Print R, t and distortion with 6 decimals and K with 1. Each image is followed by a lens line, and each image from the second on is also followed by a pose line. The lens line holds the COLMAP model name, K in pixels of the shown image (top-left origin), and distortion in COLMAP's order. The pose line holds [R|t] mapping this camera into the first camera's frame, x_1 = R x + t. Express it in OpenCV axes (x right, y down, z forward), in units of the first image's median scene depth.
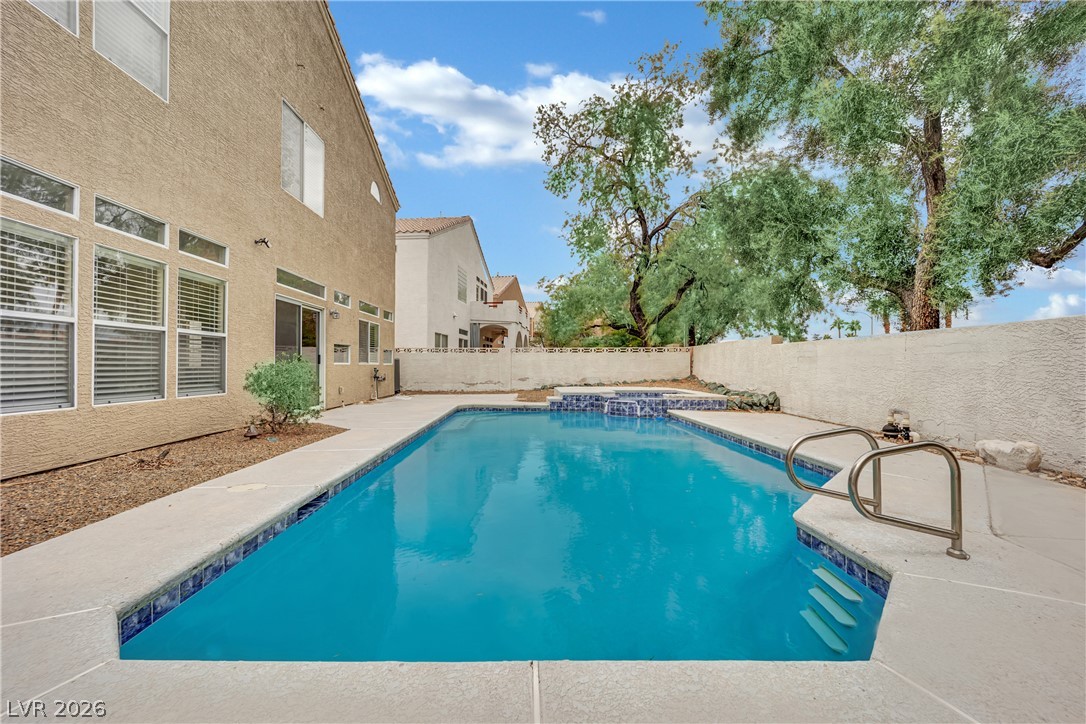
lens RADIAL K [[442.8, 0, 540.4], [0, 442.8, 363.6], [0, 0, 1]] dist [-0.000858, -0.000042]
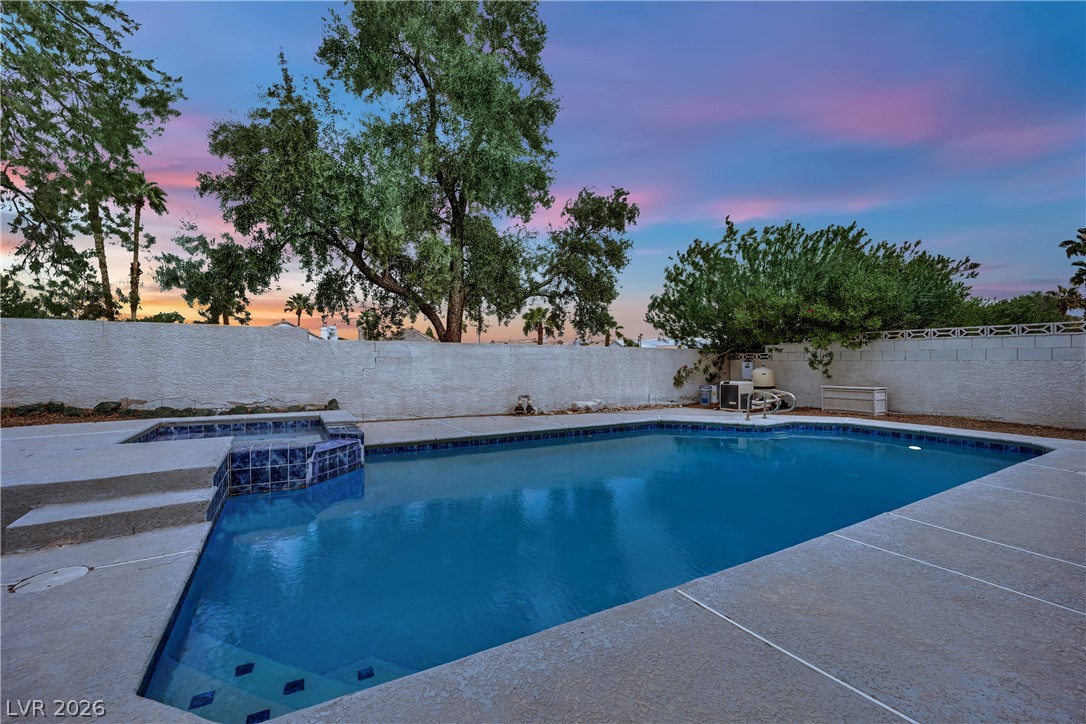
lens RADIAL K [[440.8, 0, 534.9], [0, 440.8, 368.0], [0, 0, 1]] dist [-0.003800, -0.000299]
pose [[-0.468097, -0.017293, 0.883508, -0.301267], [-0.012998, 0.999835, 0.012684, -0.005370], [-0.883581, -0.005546, -0.468245, 0.948553]]
